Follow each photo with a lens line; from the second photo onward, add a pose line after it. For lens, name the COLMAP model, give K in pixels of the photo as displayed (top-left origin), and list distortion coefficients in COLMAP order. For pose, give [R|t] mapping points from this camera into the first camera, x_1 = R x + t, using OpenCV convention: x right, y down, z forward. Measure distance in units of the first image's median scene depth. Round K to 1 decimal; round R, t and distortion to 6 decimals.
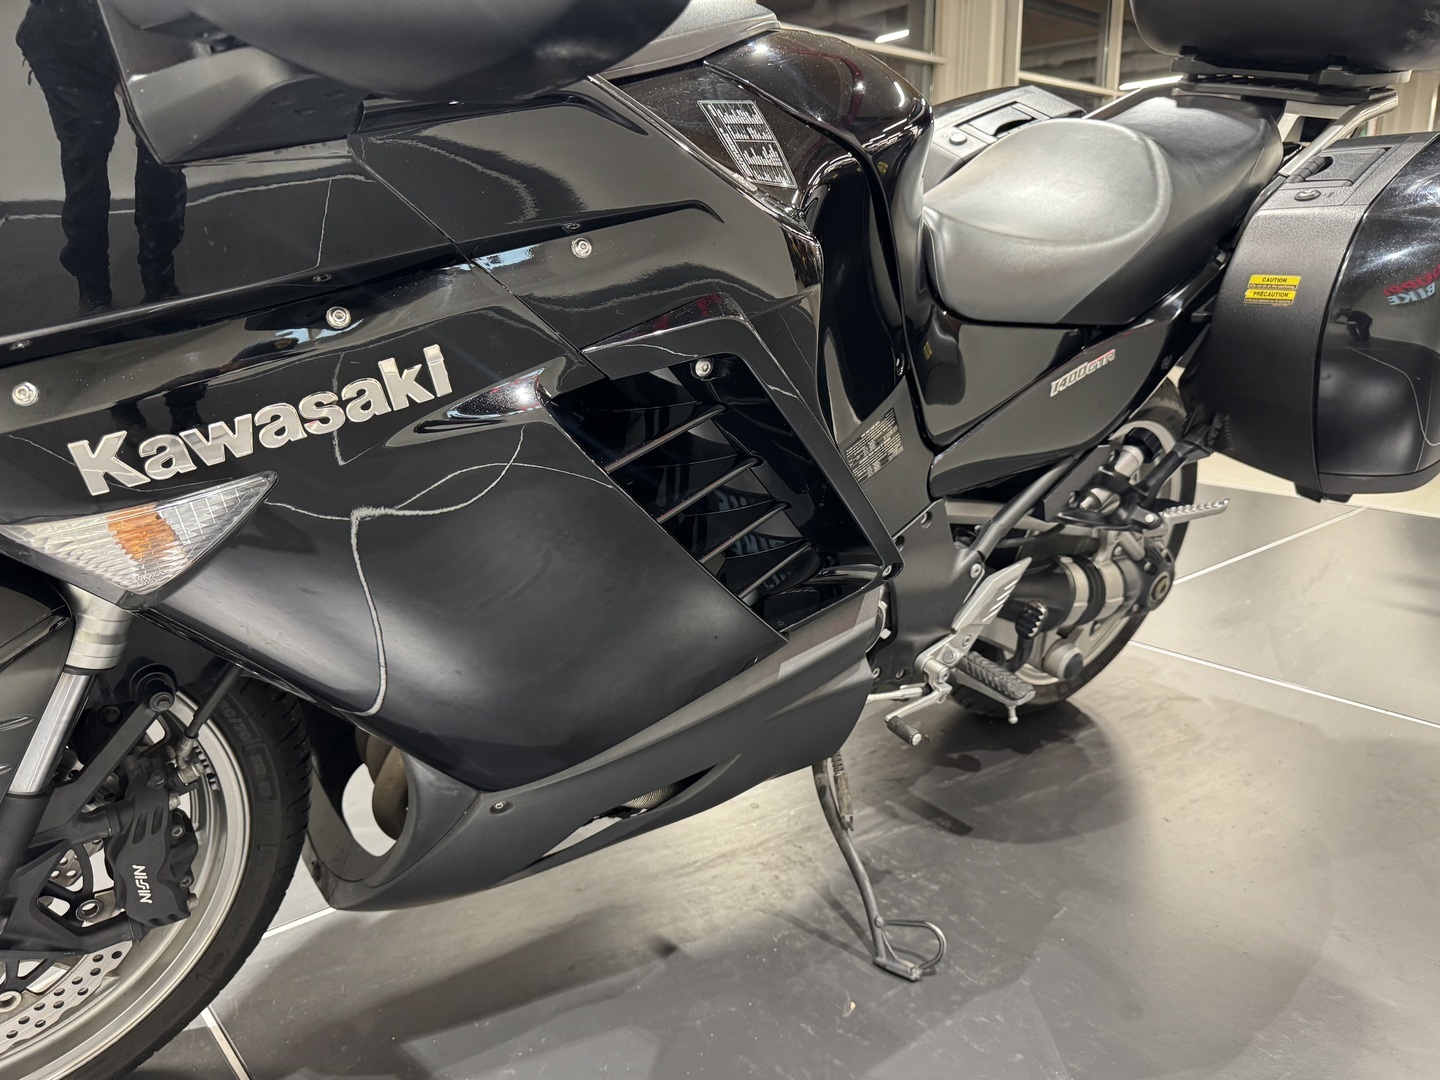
lens RADIAL K [[1034.5, 0, 720.0], [0, 1034.5, 540.0], [0, 0, 1]] dist [-0.010983, -0.008887]
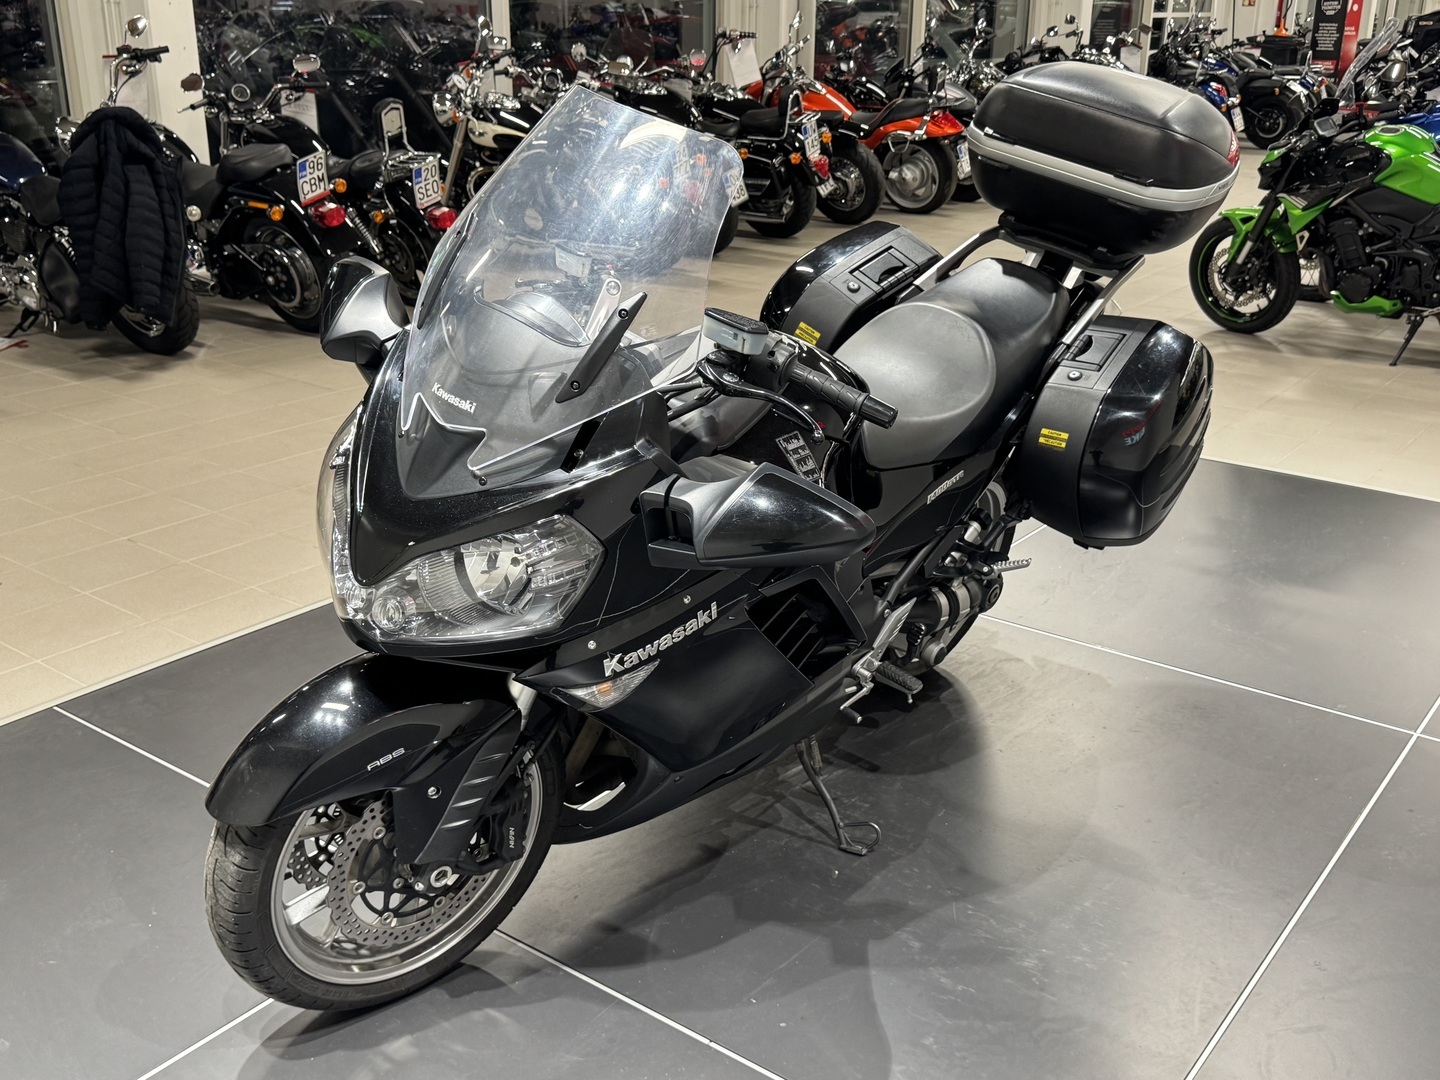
lens RADIAL K [[1465.5, 0, 720.0], [0, 1465.5, 540.0], [0, 0, 1]] dist [0.000381, 0.002680]
pose [[0.976934, -0.061262, 0.204563, -0.441456], [0.038692, 0.992890, 0.112569, -0.330698], [-0.210005, -0.102057, 0.972359, -1.101831]]
